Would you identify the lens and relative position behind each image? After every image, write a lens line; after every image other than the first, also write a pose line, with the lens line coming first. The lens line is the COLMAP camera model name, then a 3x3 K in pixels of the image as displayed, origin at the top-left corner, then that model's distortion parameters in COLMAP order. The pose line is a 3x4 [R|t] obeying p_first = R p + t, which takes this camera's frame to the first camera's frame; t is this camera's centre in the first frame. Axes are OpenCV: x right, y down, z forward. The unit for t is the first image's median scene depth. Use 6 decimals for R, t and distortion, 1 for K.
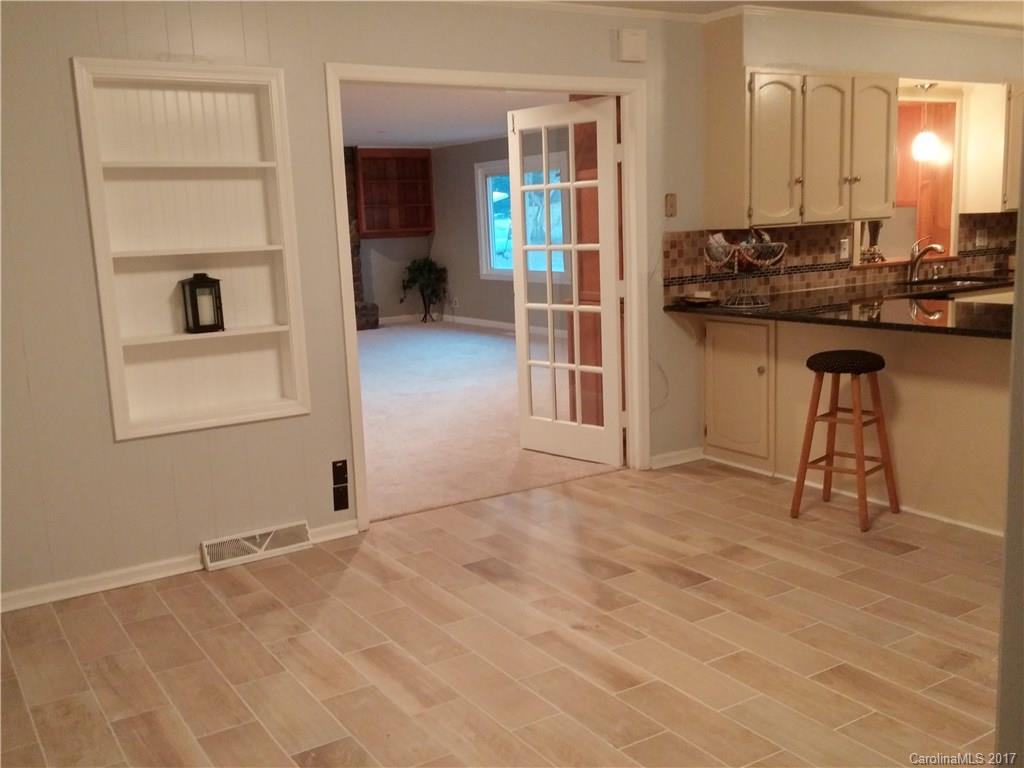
lens RADIAL K [[987.9, 0, 512.0], [0, 987.9, 384.0], [0, 0, 1]] dist [0.091804, -0.177940]
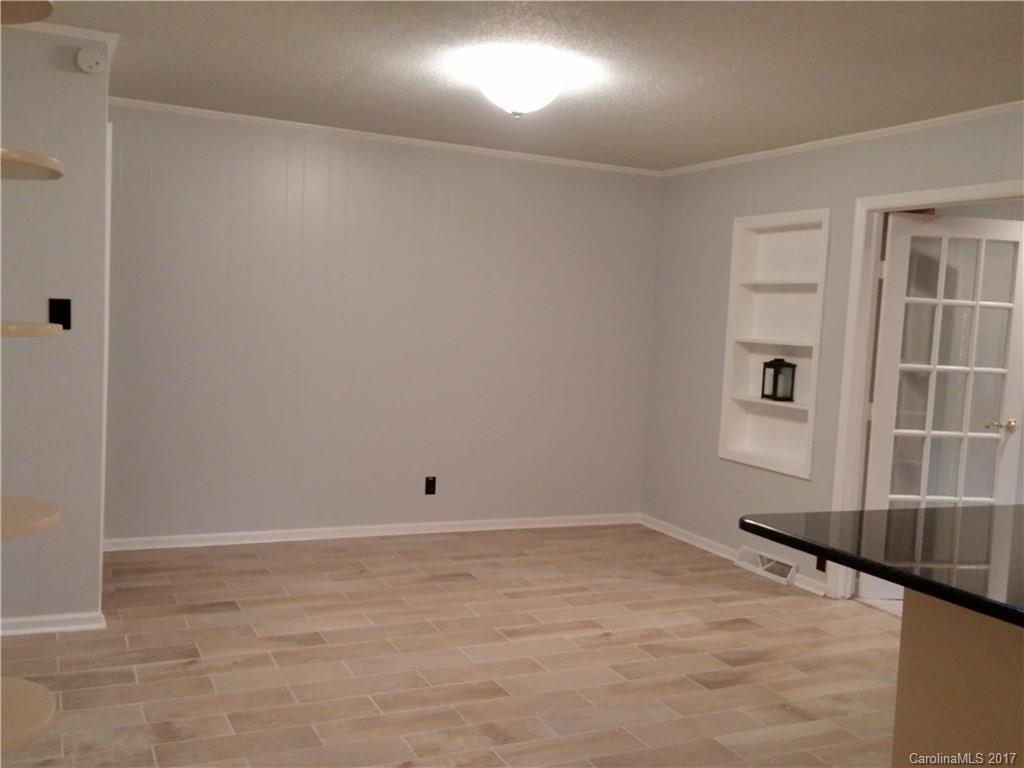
lens RADIAL K [[987.9, 0, 512.0], [0, 987.9, 384.0], [0, 0, 1]] dist [0.091804, -0.177940]
pose [[-0.122989, 0.106294, -0.986699, 1.171794], [-0.213371, 0.968163, 0.130893, -0.188766], [0.969199, 0.226631, -0.096394, 0.824312]]
